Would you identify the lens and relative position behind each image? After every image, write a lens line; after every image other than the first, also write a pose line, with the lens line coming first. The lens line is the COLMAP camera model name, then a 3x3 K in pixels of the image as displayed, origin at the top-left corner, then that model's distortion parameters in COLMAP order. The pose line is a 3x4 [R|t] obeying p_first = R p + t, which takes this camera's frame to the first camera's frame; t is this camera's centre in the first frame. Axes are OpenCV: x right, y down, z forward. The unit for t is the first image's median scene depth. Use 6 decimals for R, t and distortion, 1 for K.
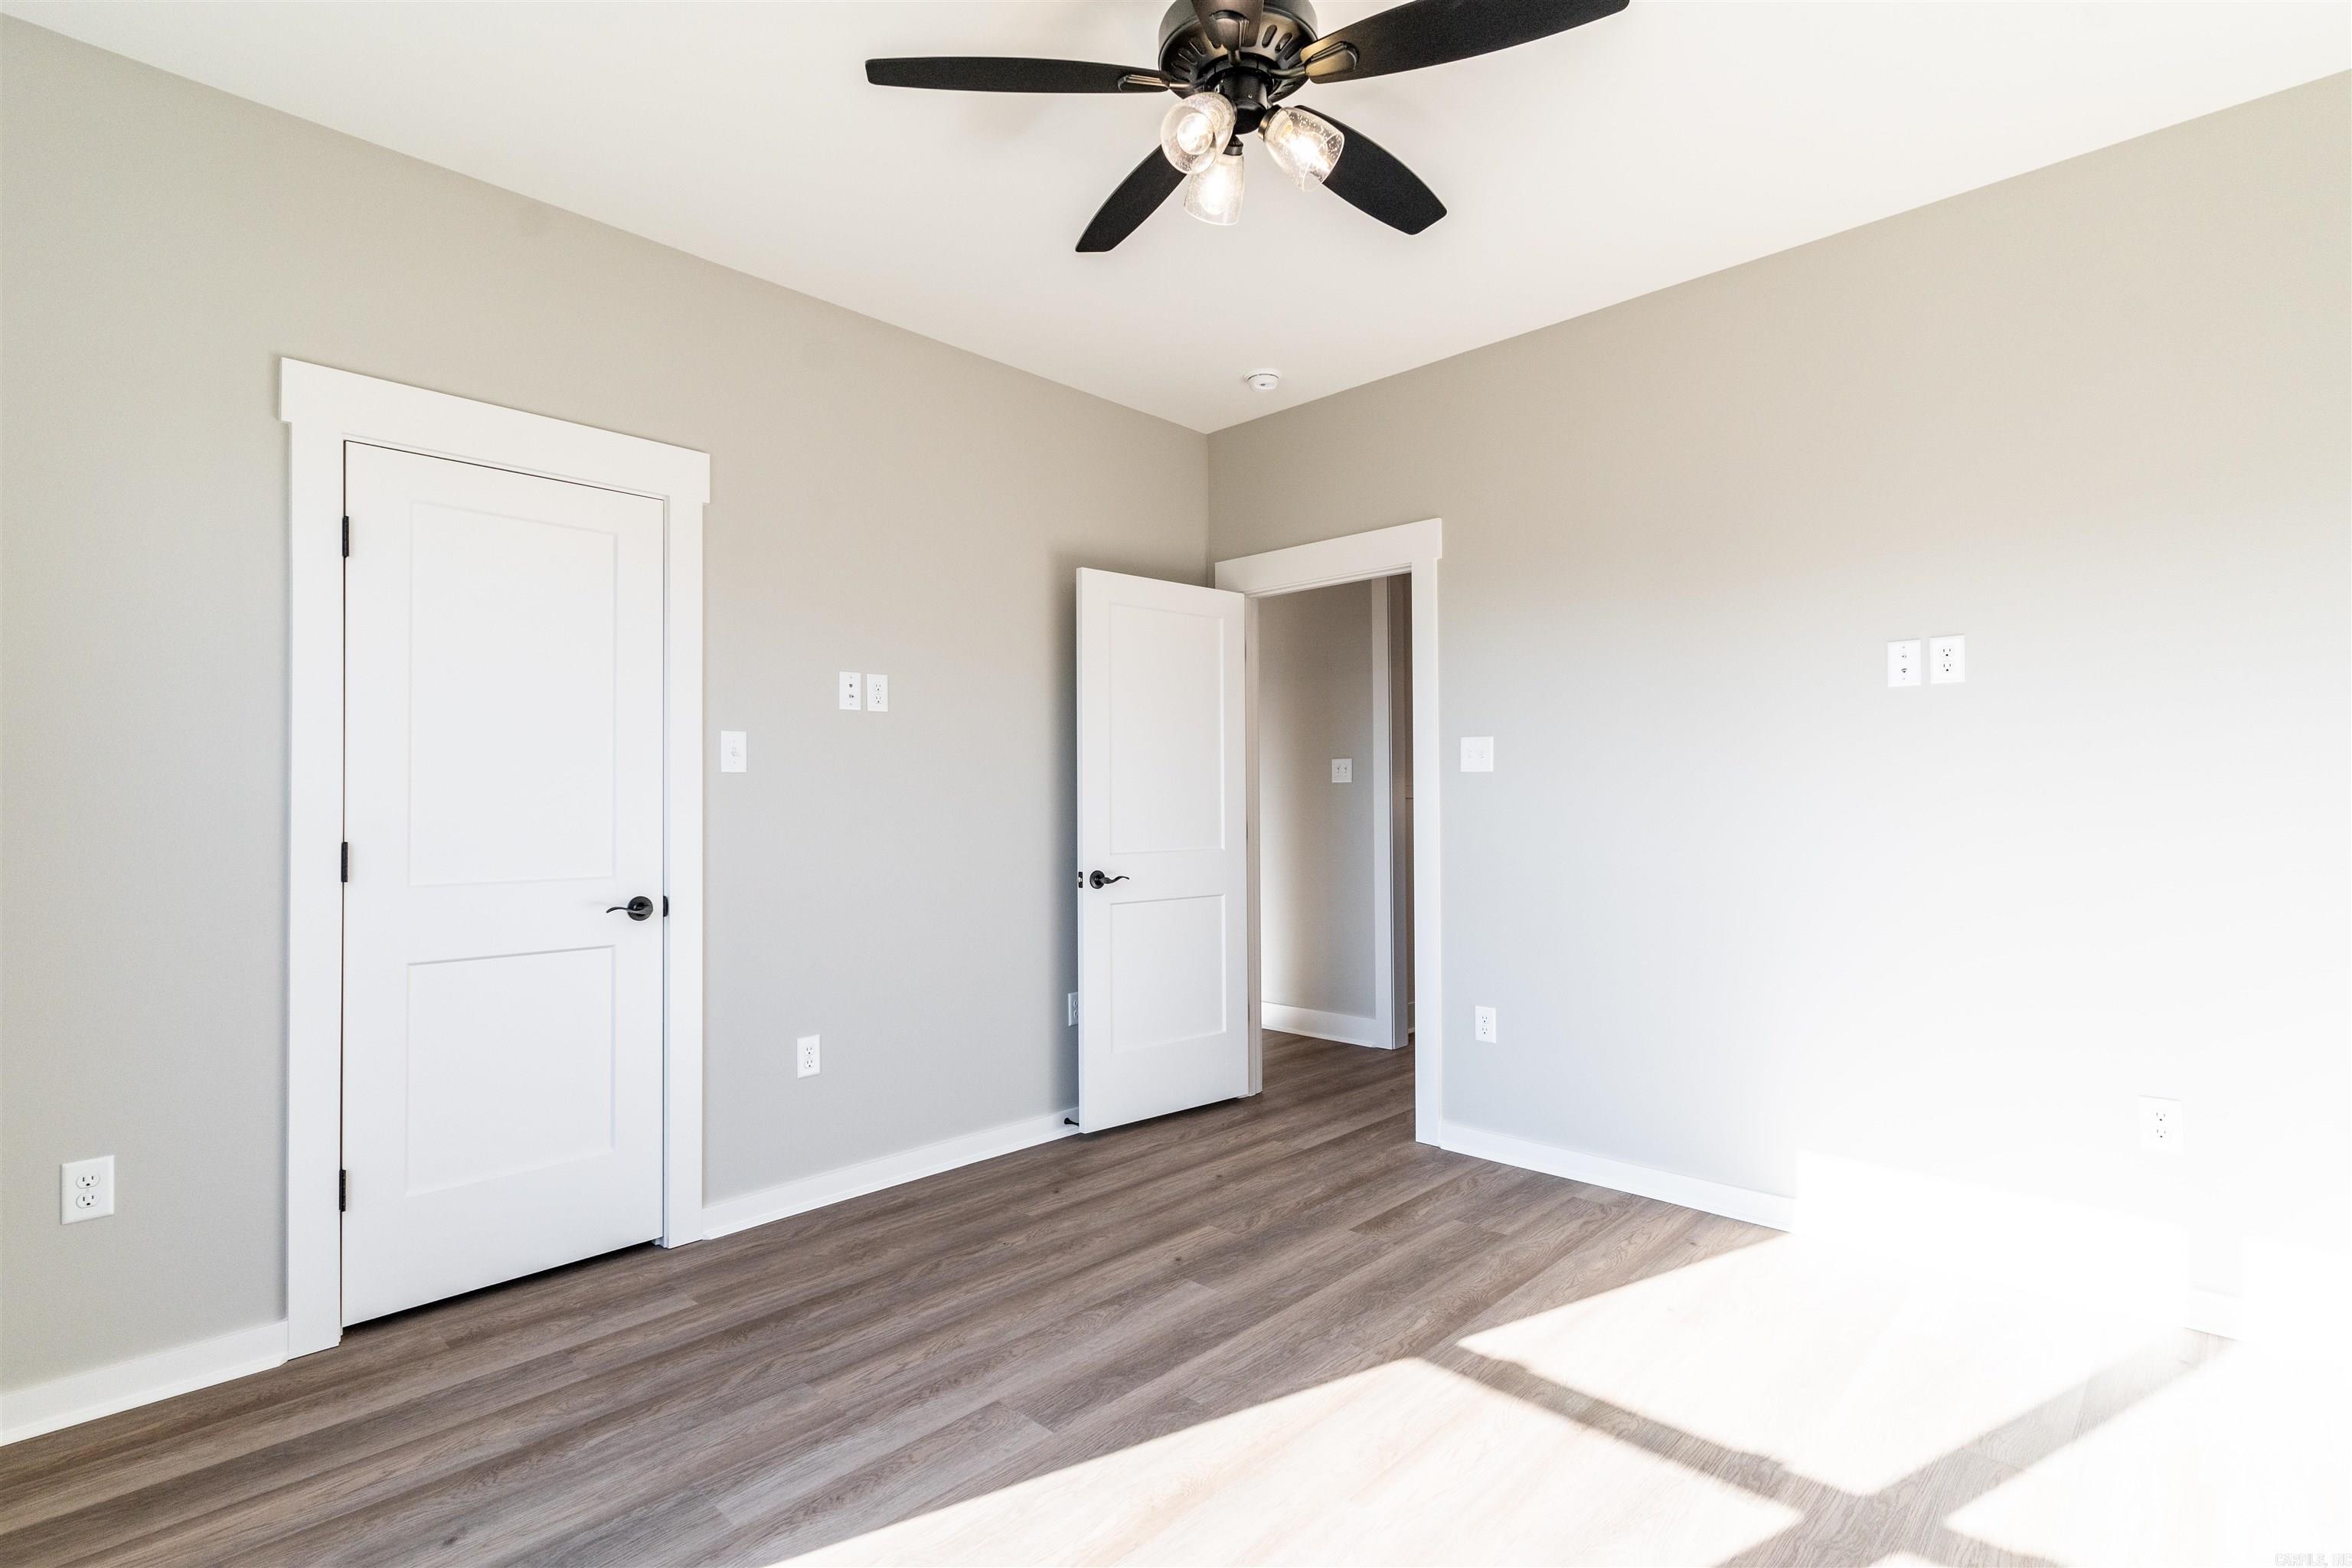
lens RADIAL K [[1112.1, 0, 1169.1], [0, 1112.1, 786.1], [0, 0, 1]] dist [0.001738, 0.000372]
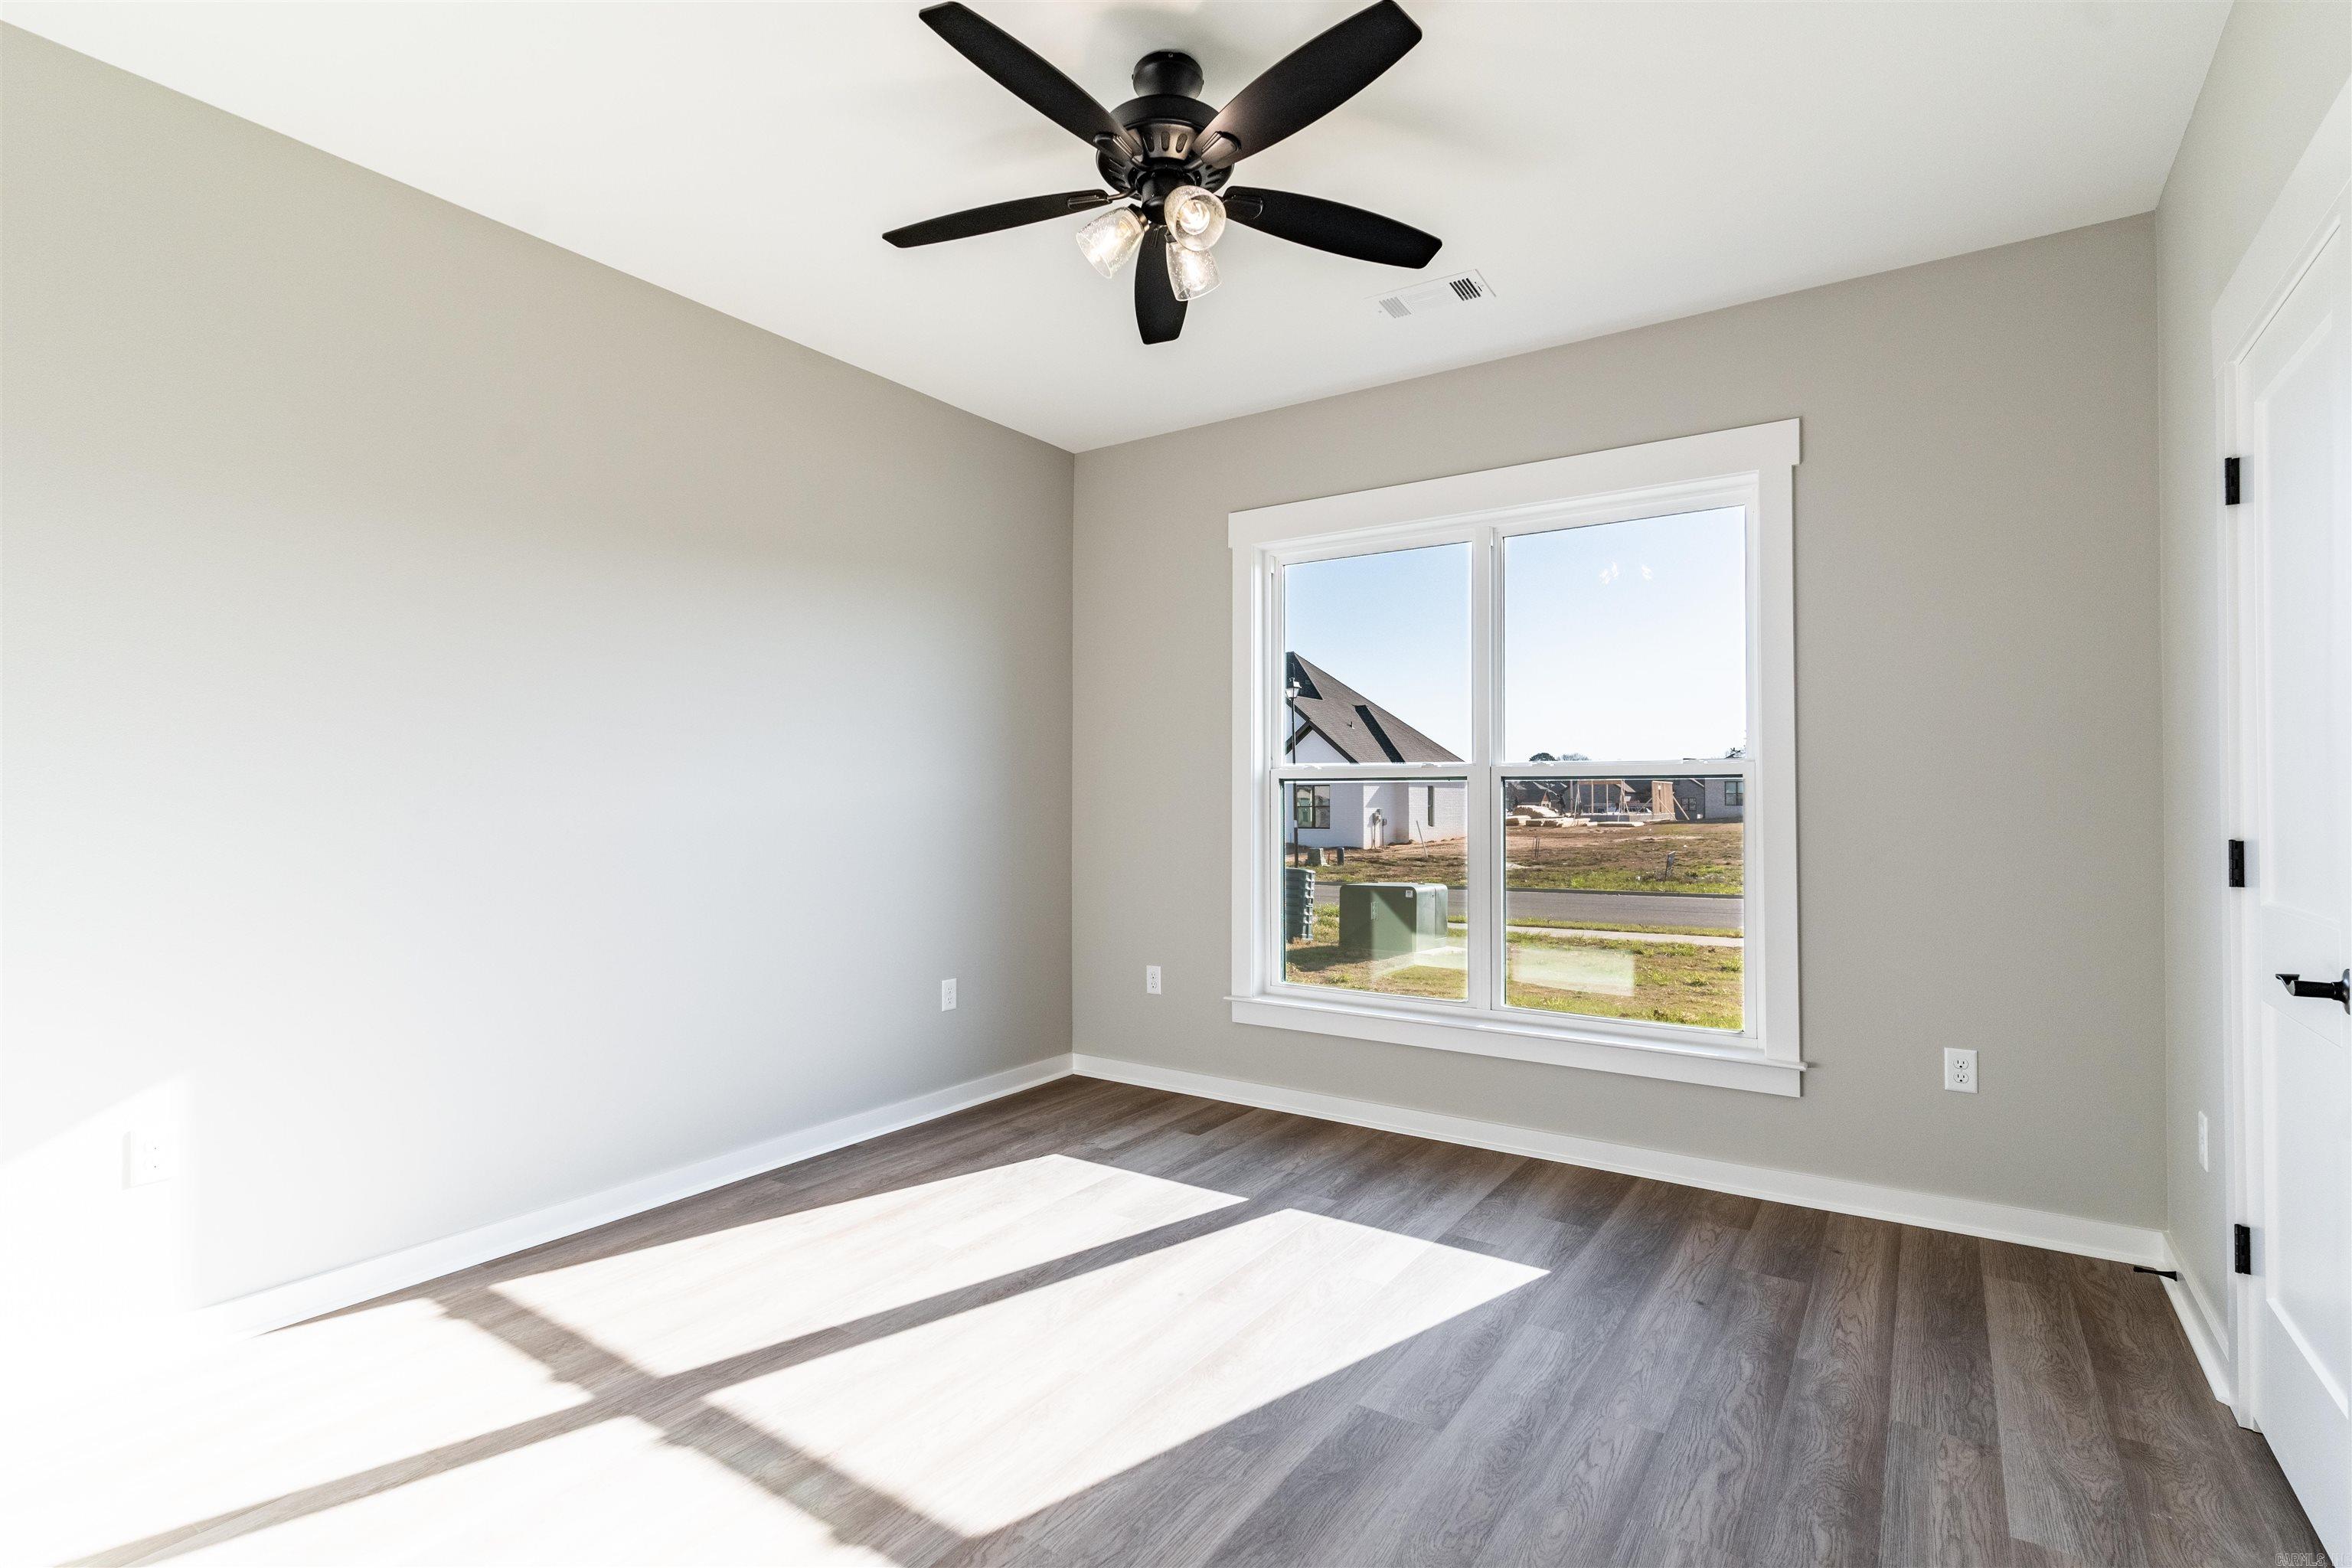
lens RADIAL K [[1112.1, 0, 1169.1], [0, 1112.1, 786.1], [0, 0, 1]] dist [0.001738, 0.000372]
pose [[-0.985606, 0.003830, -0.169018, 0.226145], [0.008498, 0.999602, -0.026907, 0.028190], [0.168848, -0.027956, -0.985246, 1.871810]]
